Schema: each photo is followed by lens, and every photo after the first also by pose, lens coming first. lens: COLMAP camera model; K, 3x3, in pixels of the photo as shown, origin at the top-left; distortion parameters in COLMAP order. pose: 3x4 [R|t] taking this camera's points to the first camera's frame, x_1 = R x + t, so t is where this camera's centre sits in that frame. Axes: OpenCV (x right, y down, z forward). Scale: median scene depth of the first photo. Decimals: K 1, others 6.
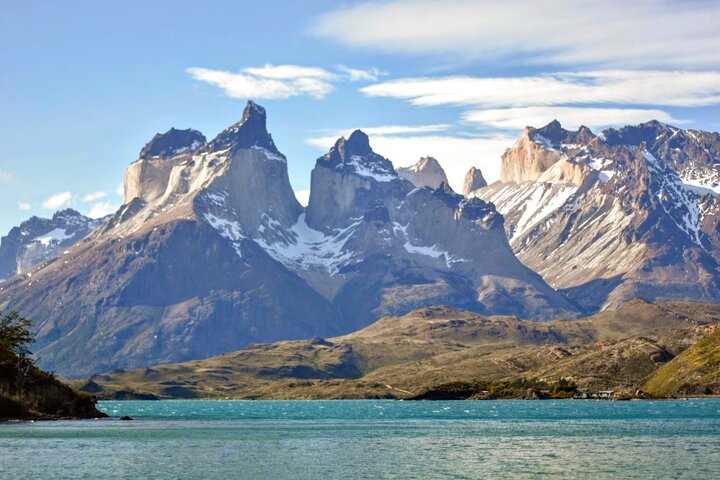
lens RADIAL K [[1588.5, 0, 360.0], [0, 1588.5, 240.0], [0, 0, 1]] dist [-0.101013, -0.208274]
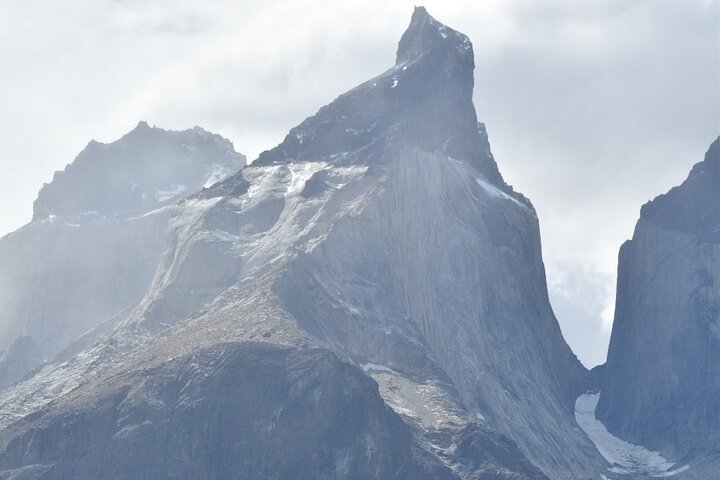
lens RADIAL K [[3331.7, 0, 360.0], [0, 3331.7, 240.0], [0, 0, 1]] dist [0.188117, 2.589679]
pose [[0.999807, 0.018389, 0.006943, -0.084896], [-0.017360, 0.991760, -0.126925, 0.036474], [-0.009220, 0.126780, 0.991888, 0.377594]]
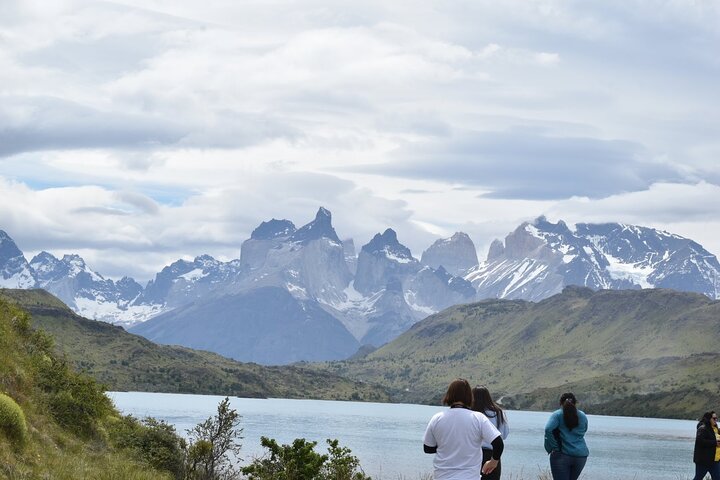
lens RADIAL K [[1588.5, 0, 360.0], [0, 1588.5, 240.0], [0, 0, 1]] dist [-0.101013, -0.208274]
pose [[0.995109, 0.042824, -0.089022, 0.109267], [-0.043110, 0.999069, -0.001291, -0.055103], [0.088883, 0.005123, 0.996029, -0.553018]]
